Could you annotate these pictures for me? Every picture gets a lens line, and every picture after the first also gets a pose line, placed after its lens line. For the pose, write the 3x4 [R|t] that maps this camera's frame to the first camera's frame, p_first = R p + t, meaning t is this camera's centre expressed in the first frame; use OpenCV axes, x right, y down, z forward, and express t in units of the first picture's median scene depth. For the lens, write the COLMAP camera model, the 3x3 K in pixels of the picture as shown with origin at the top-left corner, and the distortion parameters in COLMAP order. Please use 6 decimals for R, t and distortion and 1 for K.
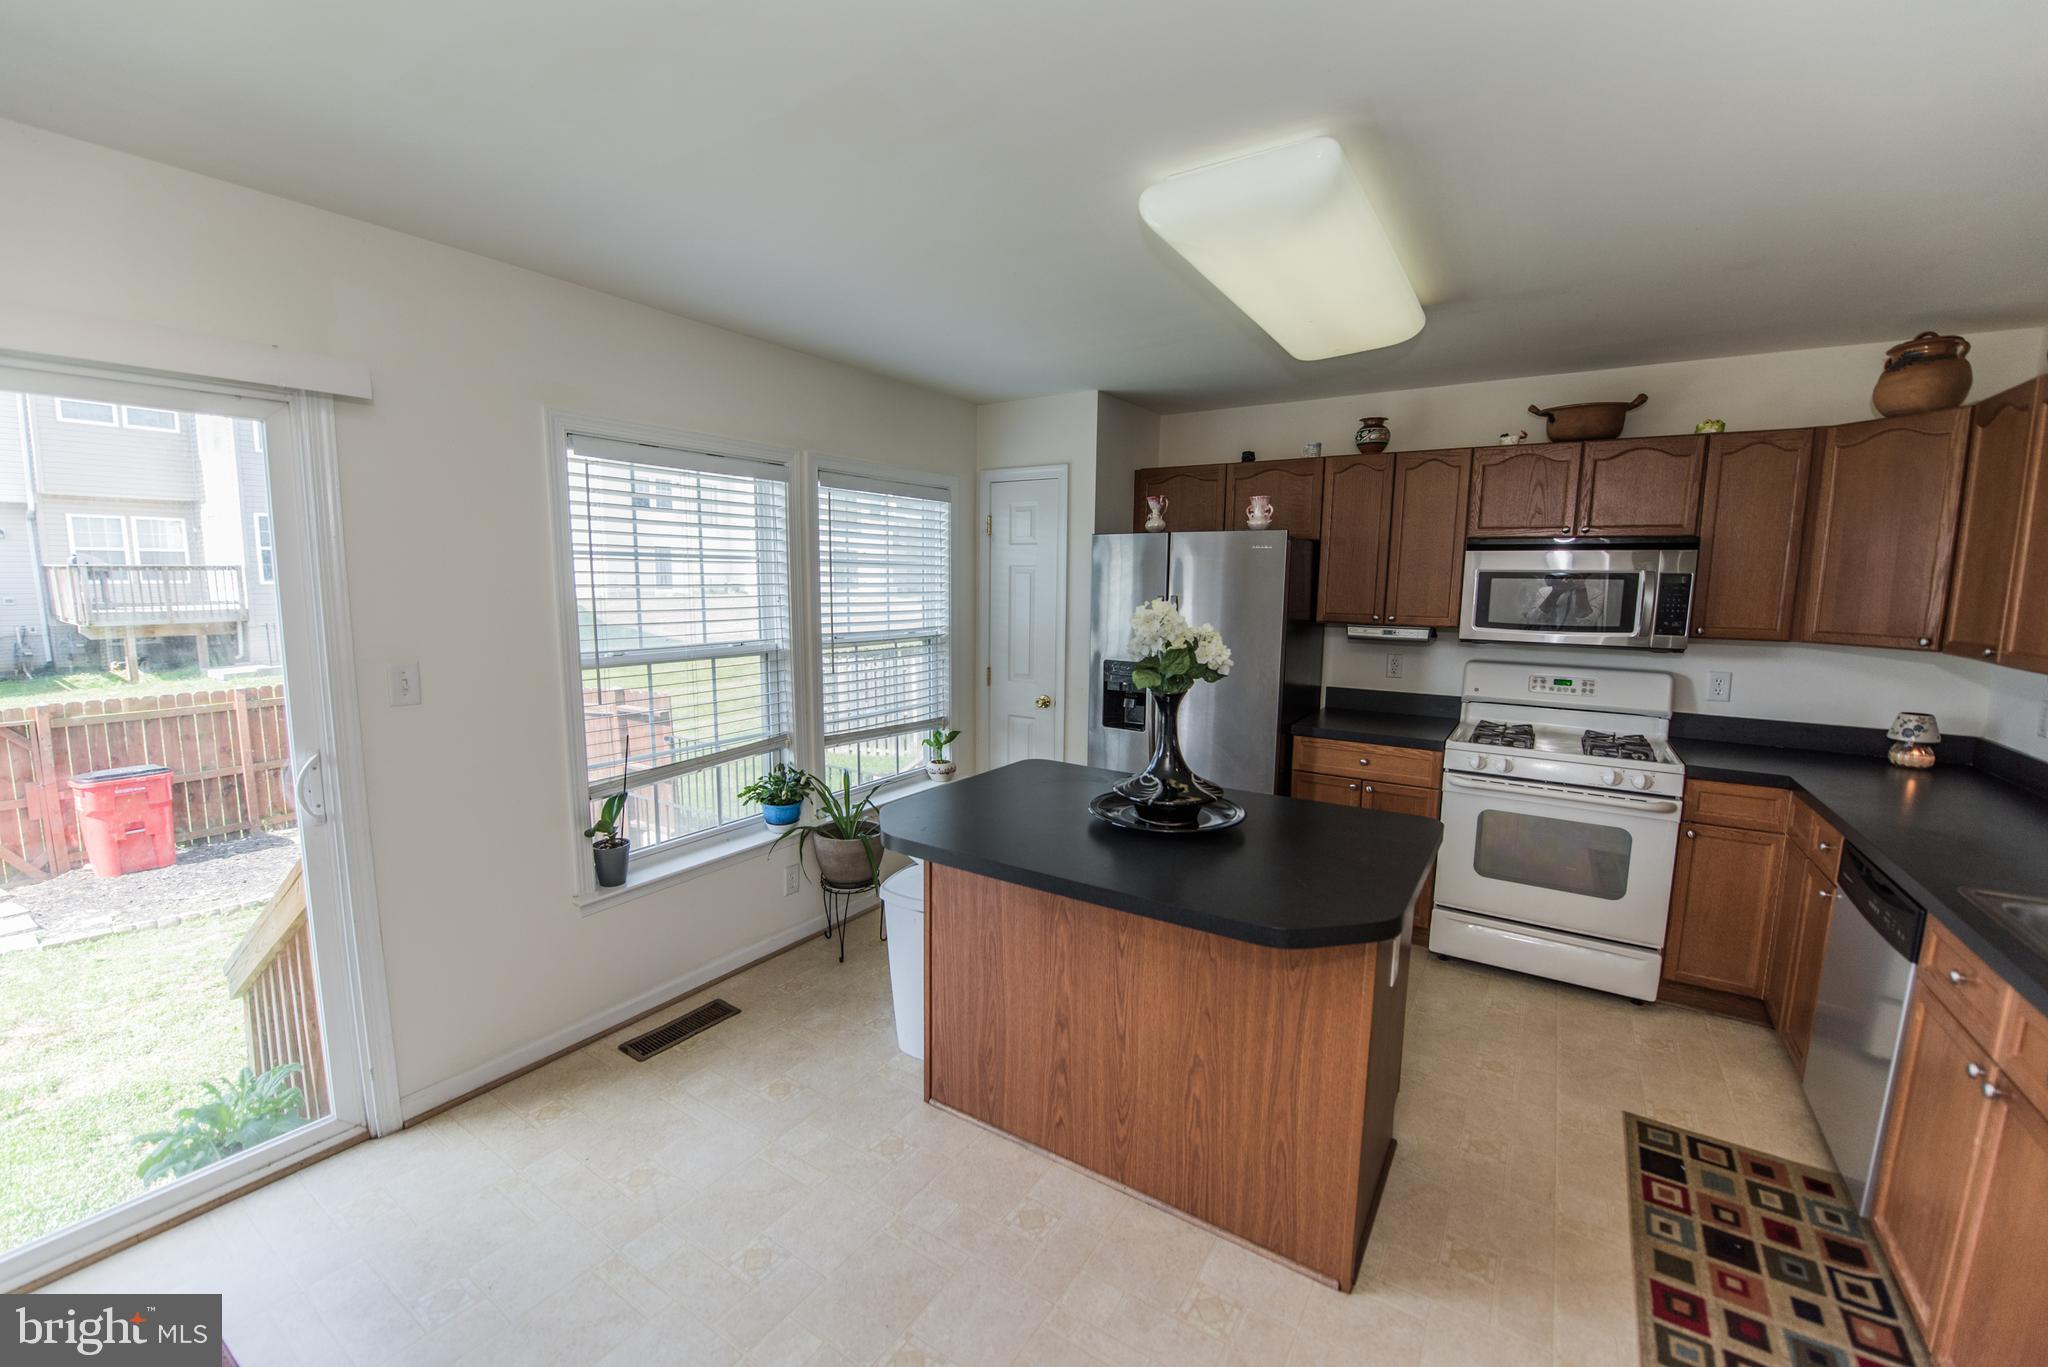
lens RADIAL K [[820.3, 0, 1019.9], [0, 820.3, 694.6], [0, 0, 1]] dist [-0.020575, -0.000525]
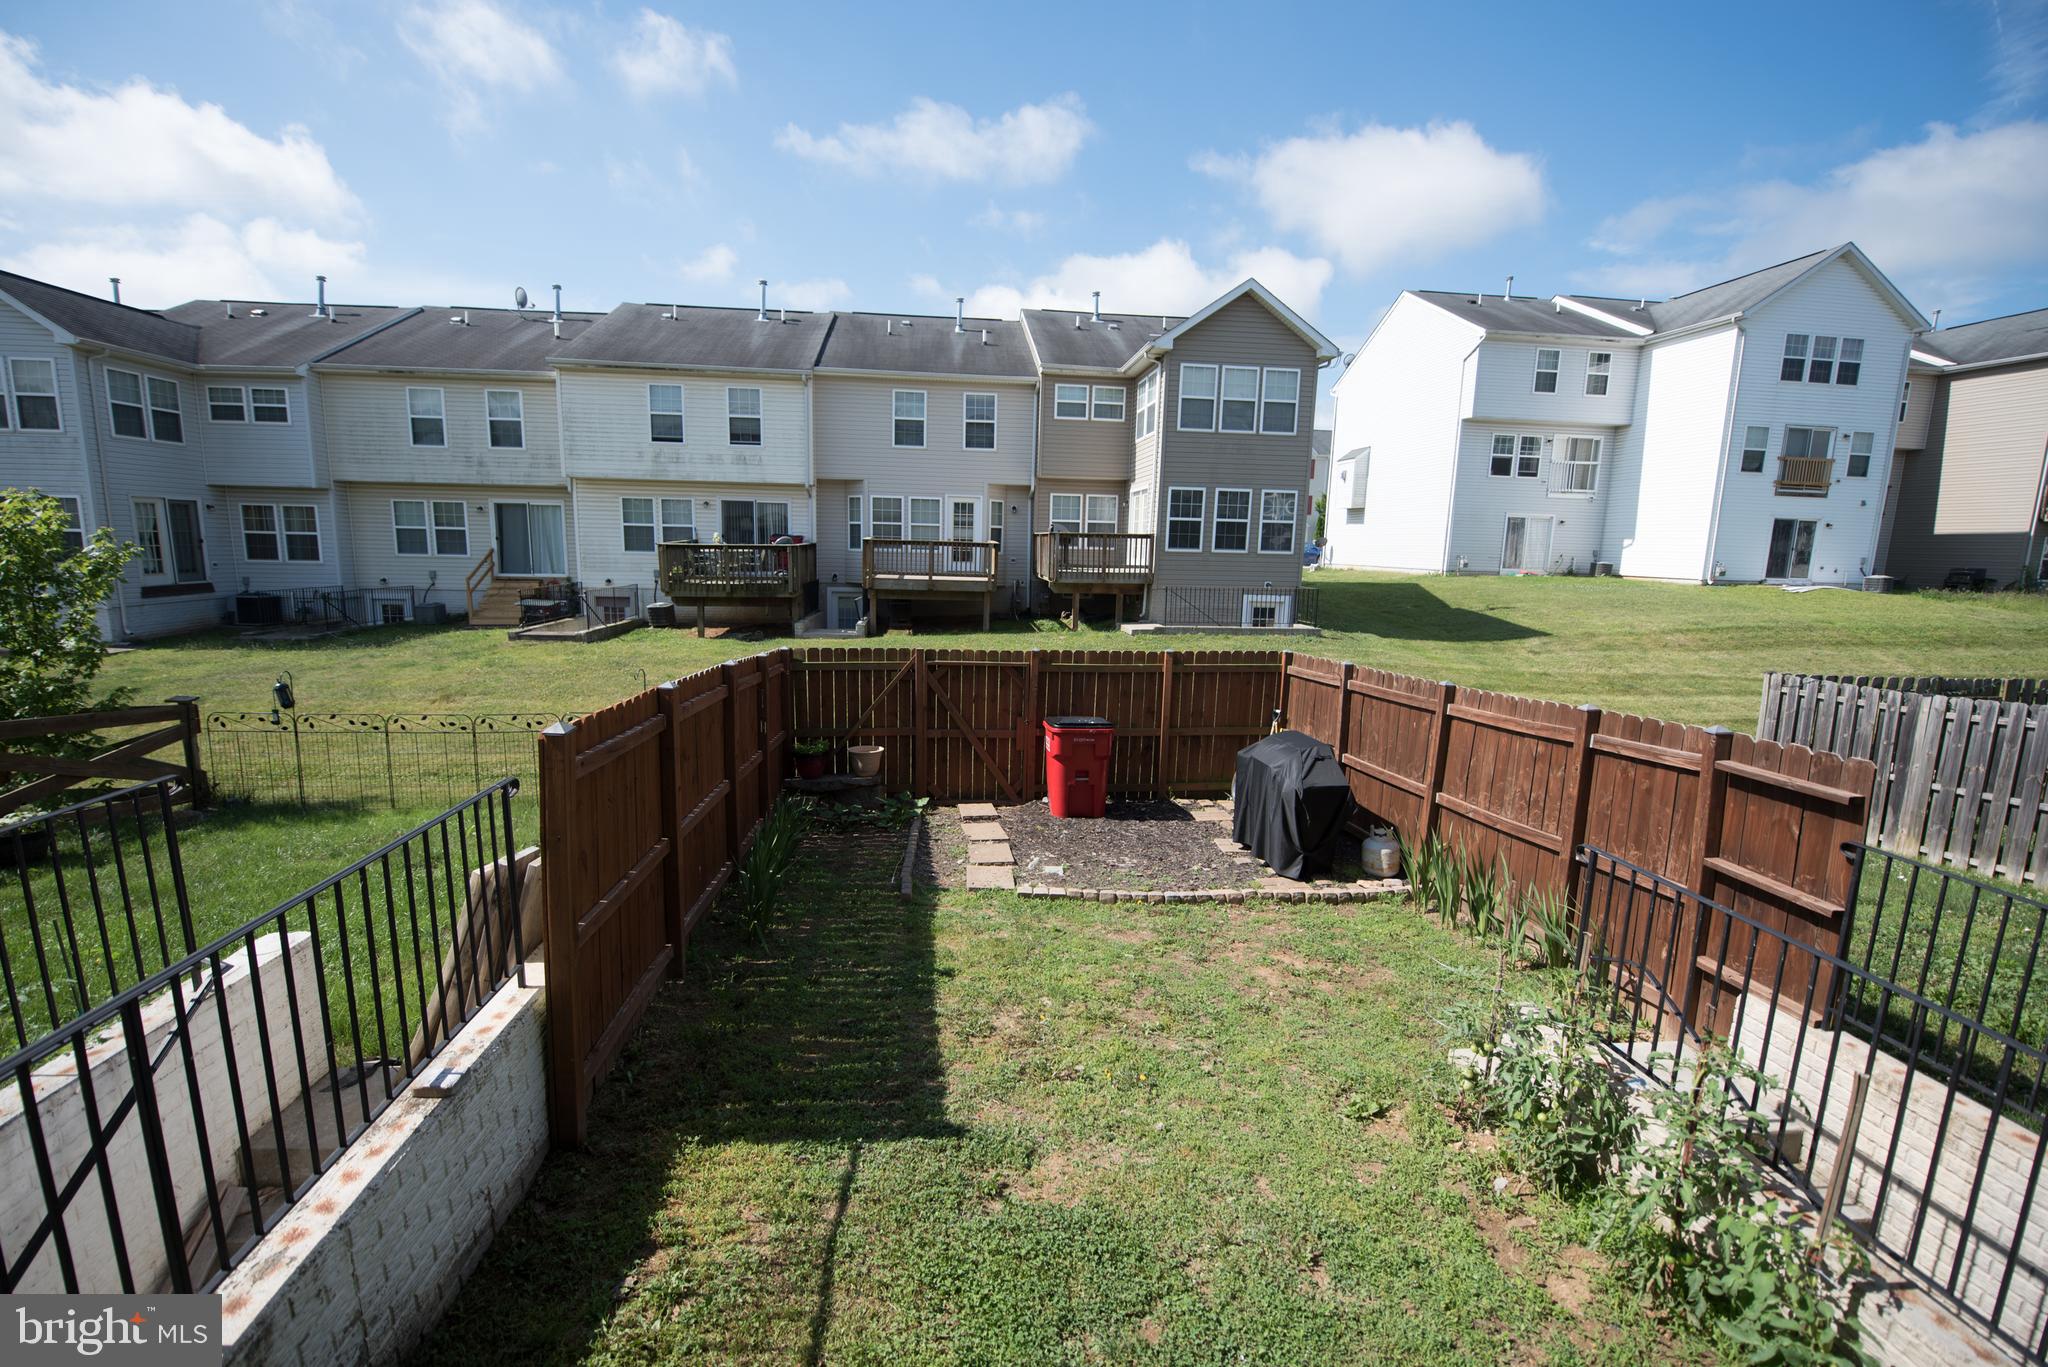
lens RADIAL K [[889.1, 0, 1026.0], [0, 889.1, 697.6], [0, 0, 1]] dist [-0.014532, -0.001350]
pose [[0.634648, 0.135555, -0.760820, -0.235796], [-0.121648, 0.989746, 0.074868, -0.011590], [0.763167, 0.045037, 0.644630, 0.155596]]
